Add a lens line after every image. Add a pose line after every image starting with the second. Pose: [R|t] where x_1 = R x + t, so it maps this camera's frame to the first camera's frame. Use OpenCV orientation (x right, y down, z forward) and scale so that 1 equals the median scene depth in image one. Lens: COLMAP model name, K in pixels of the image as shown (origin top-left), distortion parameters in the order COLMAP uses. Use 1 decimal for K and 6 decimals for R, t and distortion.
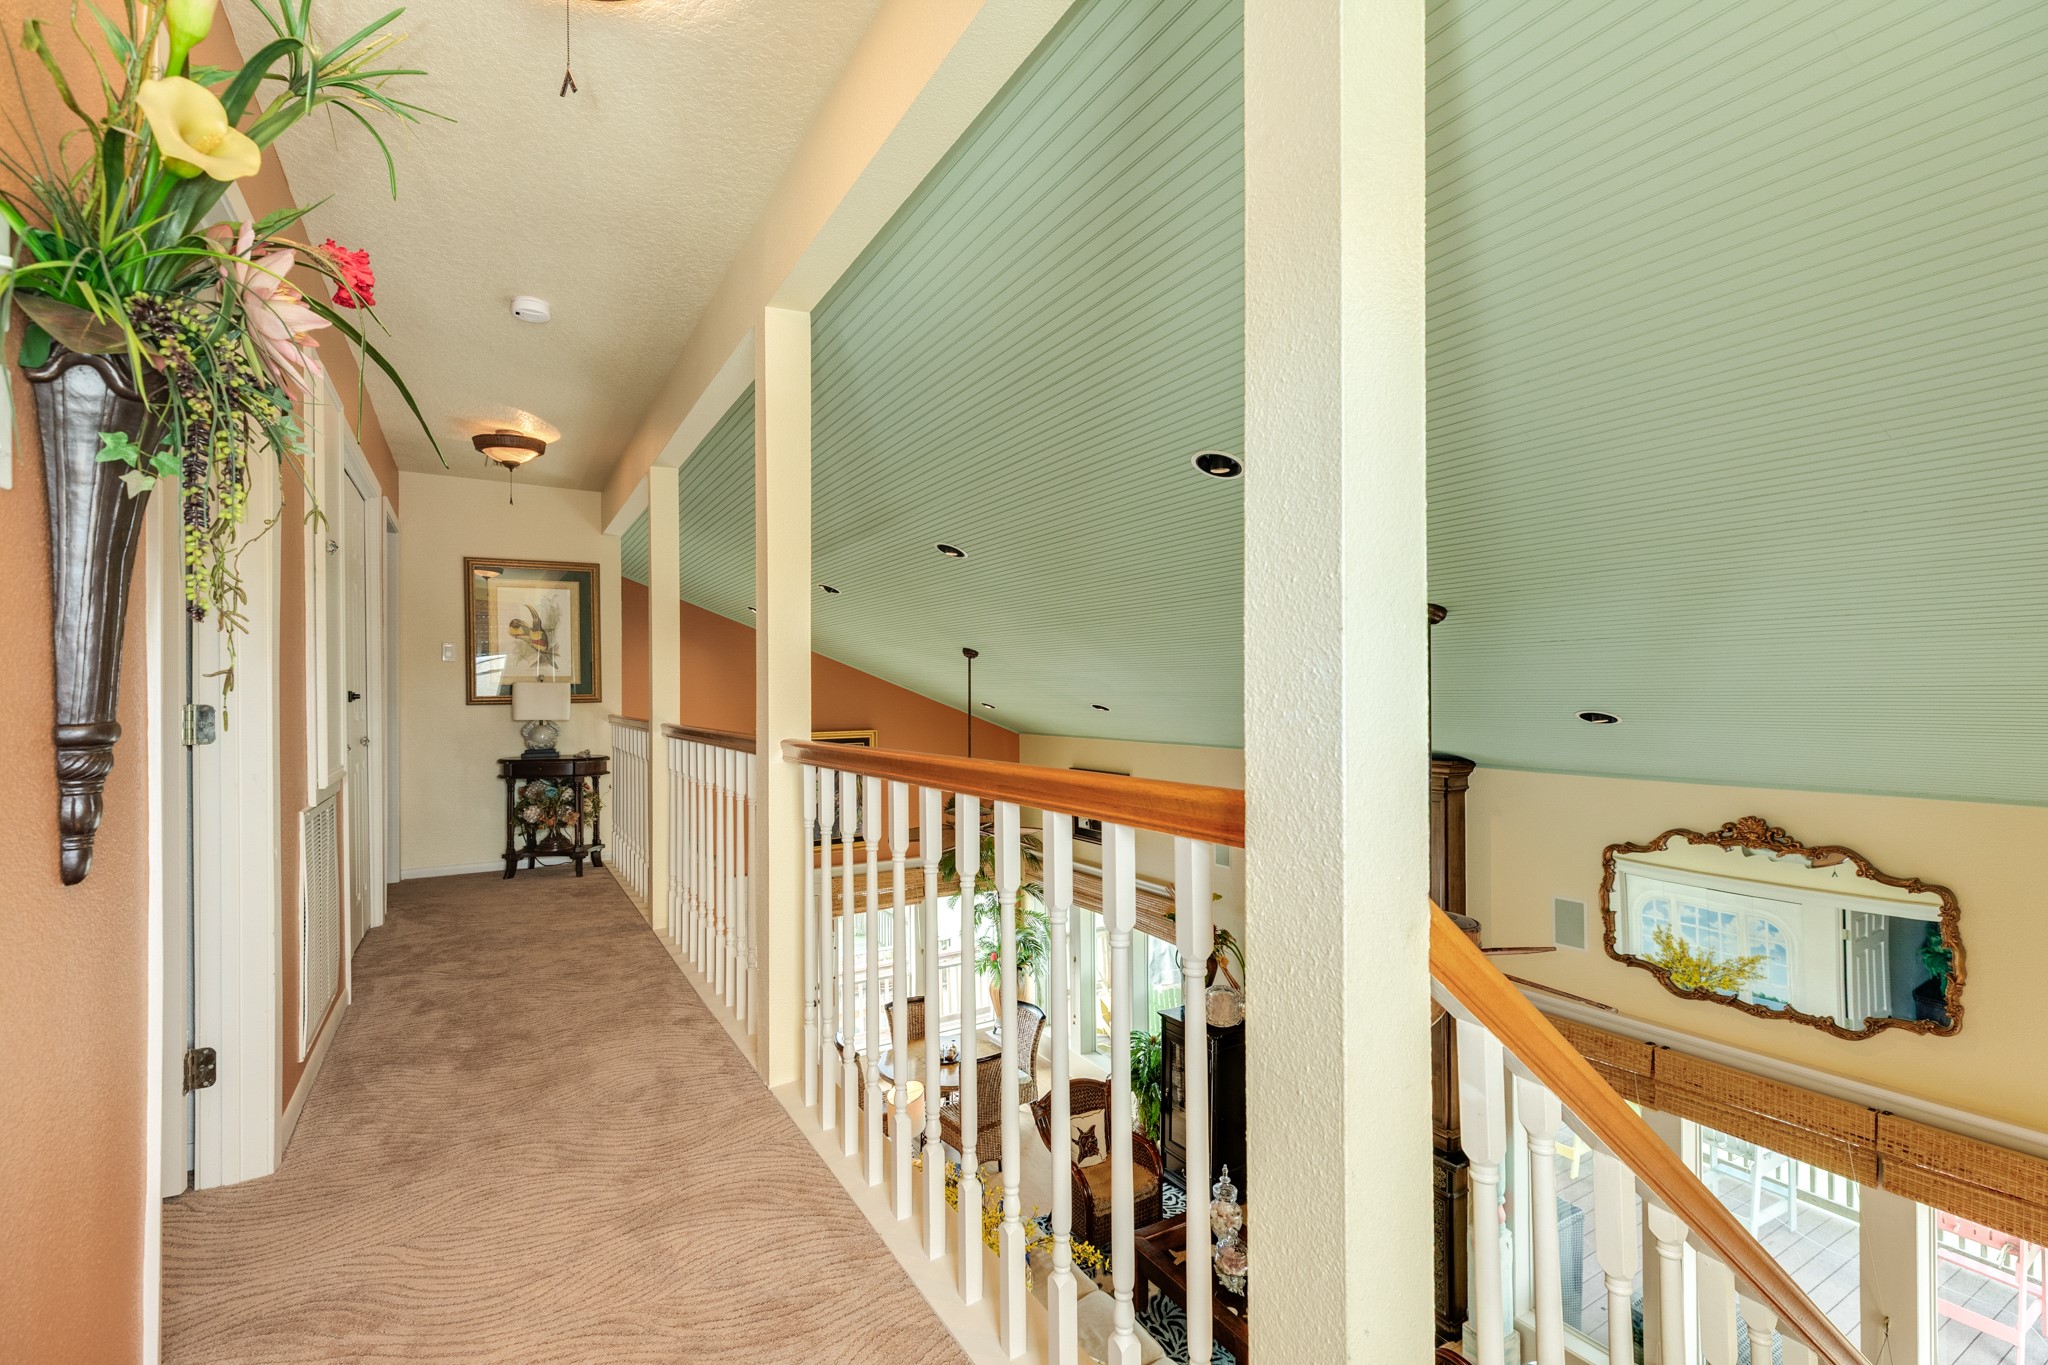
lens RADIAL K [[910.9, 0, 1024.8], [0, 910.9, 688.0], [0, 0, 1]] dist [0.004287, 0.000408]
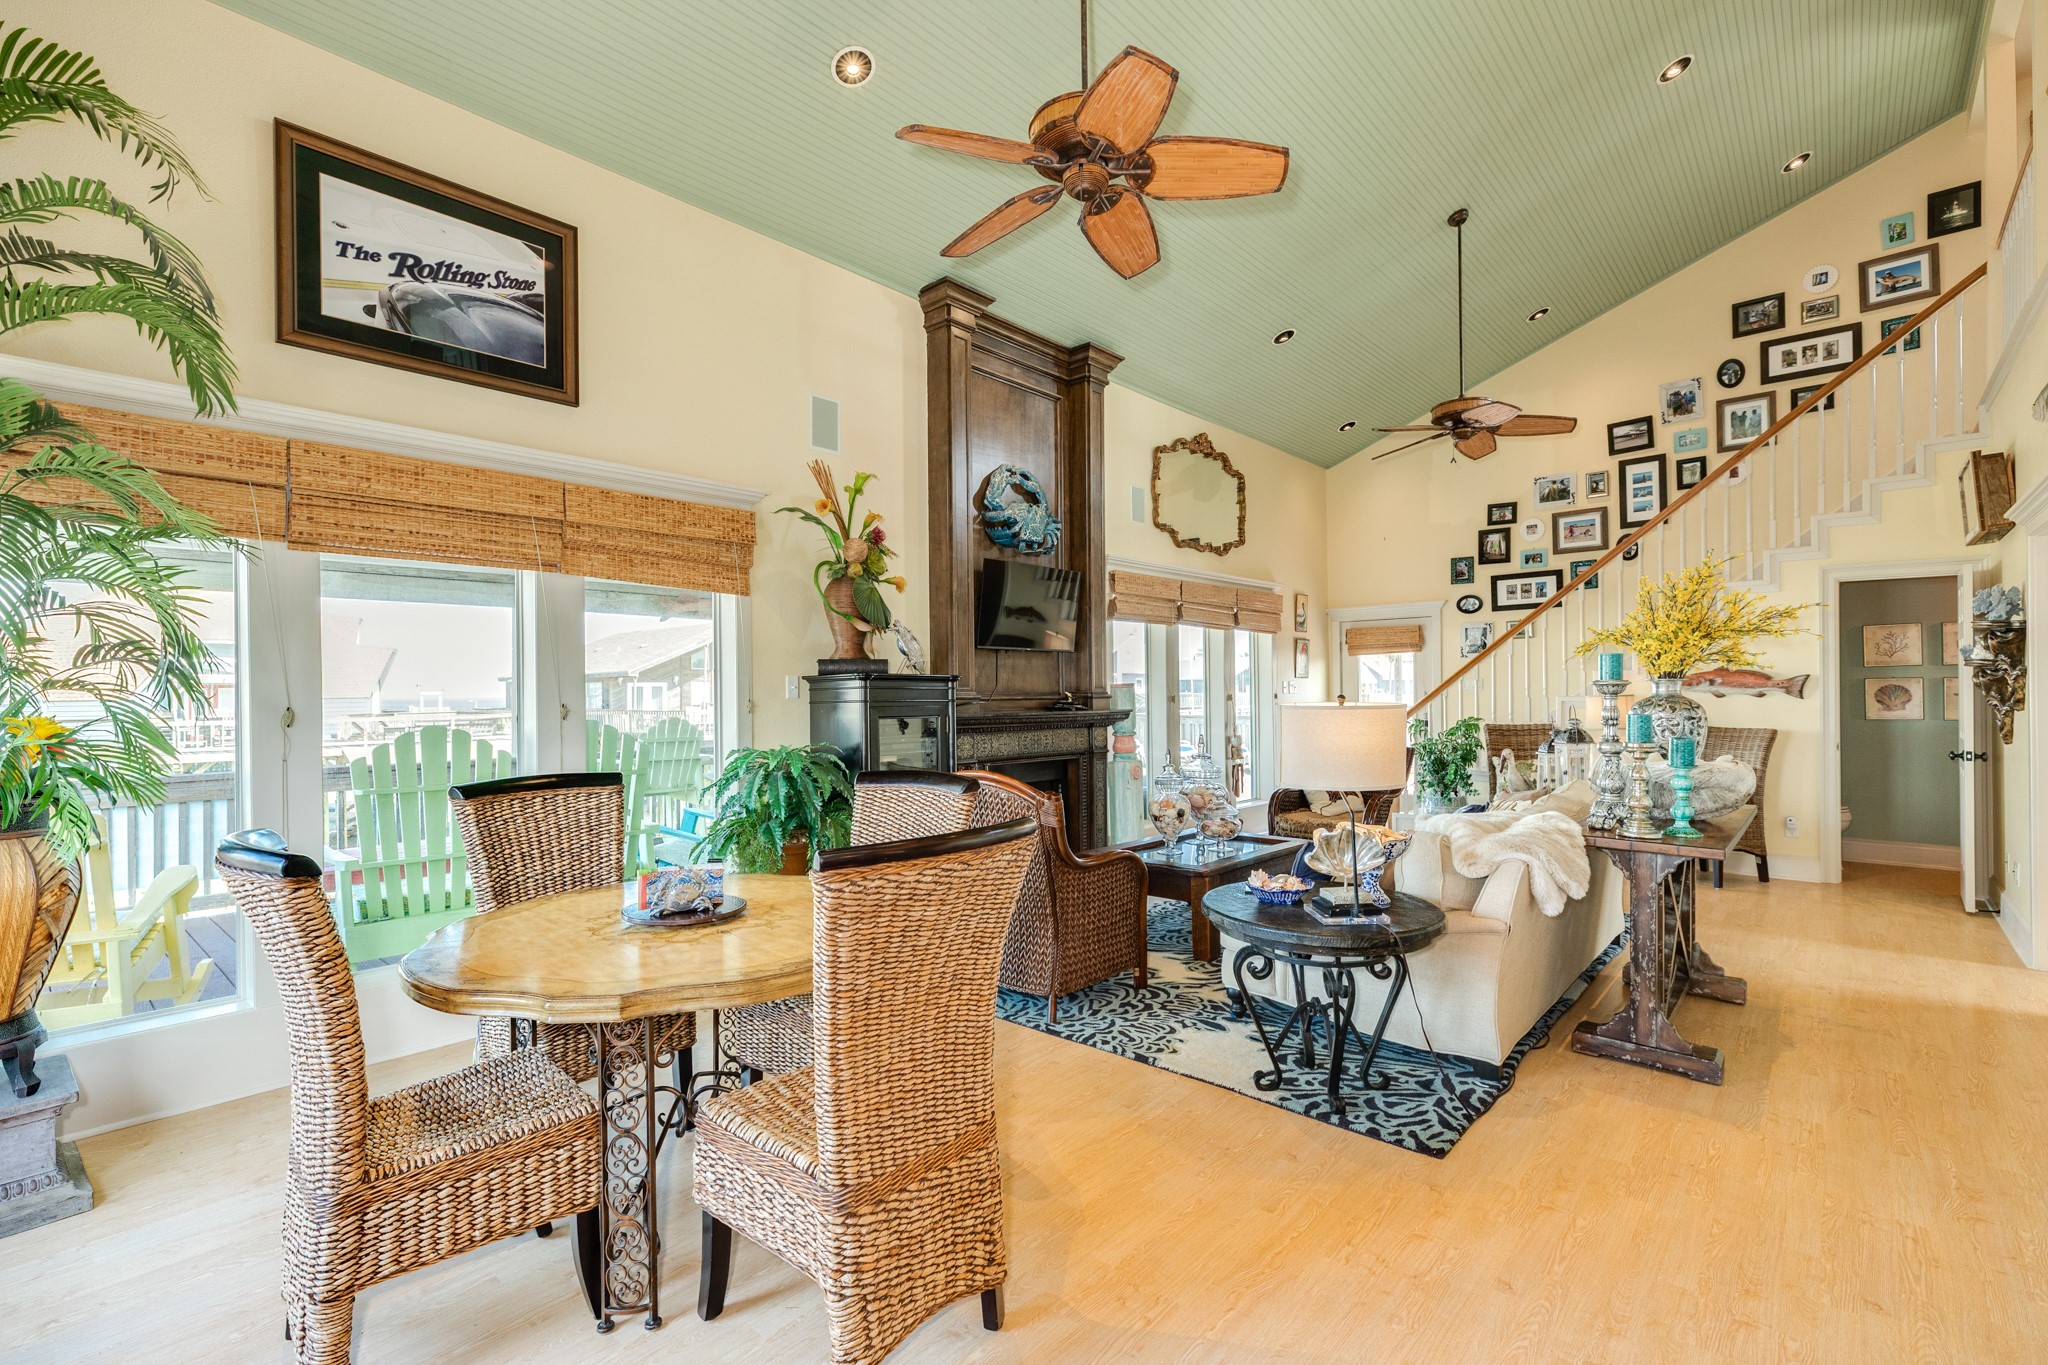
lens RADIAL K [[910.9, 0, 1030.4], [0, 910.9, 688.4], [0, 0, 1]] dist [0.004287, 0.000408]
pose [[-0.316184, 0.011507, 0.948628, -0.654425], [0.005551, 0.999932, -0.010279, 0.569453], [-0.948682, 0.002016, -0.316226, 1.659960]]
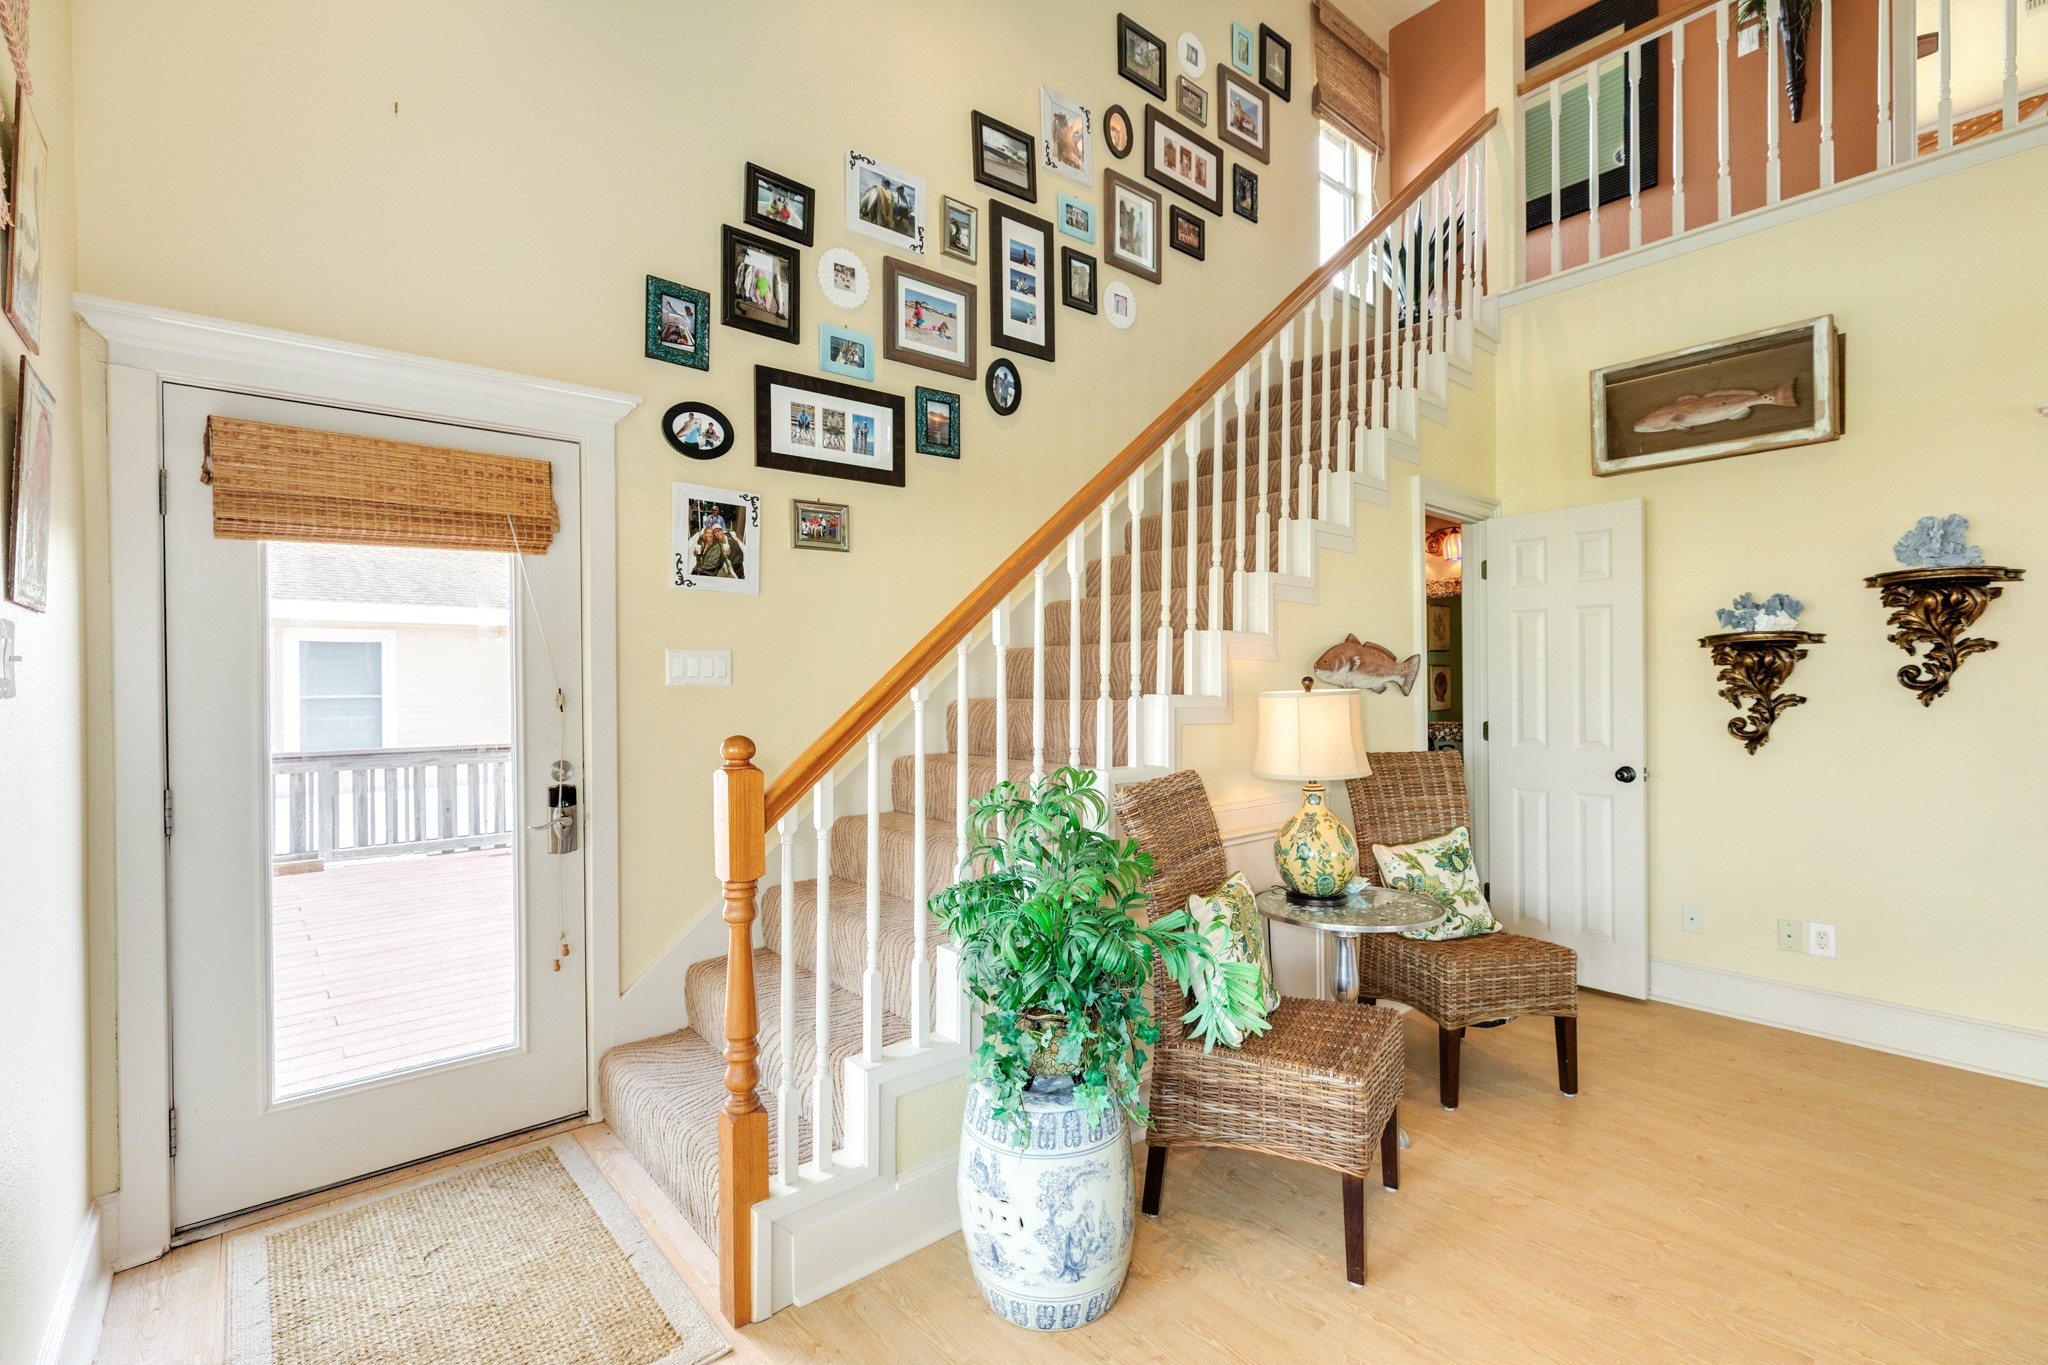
lens RADIAL K [[910.9, 0, 1017.2], [0, 910.9, 685.0], [0, 0, 1]] dist [0.004287, 0.000408]
pose [[-0.983975, 0.014295, -0.177732, 0.603557], [0.014694, 0.999892, -0.000929, 0.564064], [0.177699, -0.003526, -0.984079, 0.948864]]
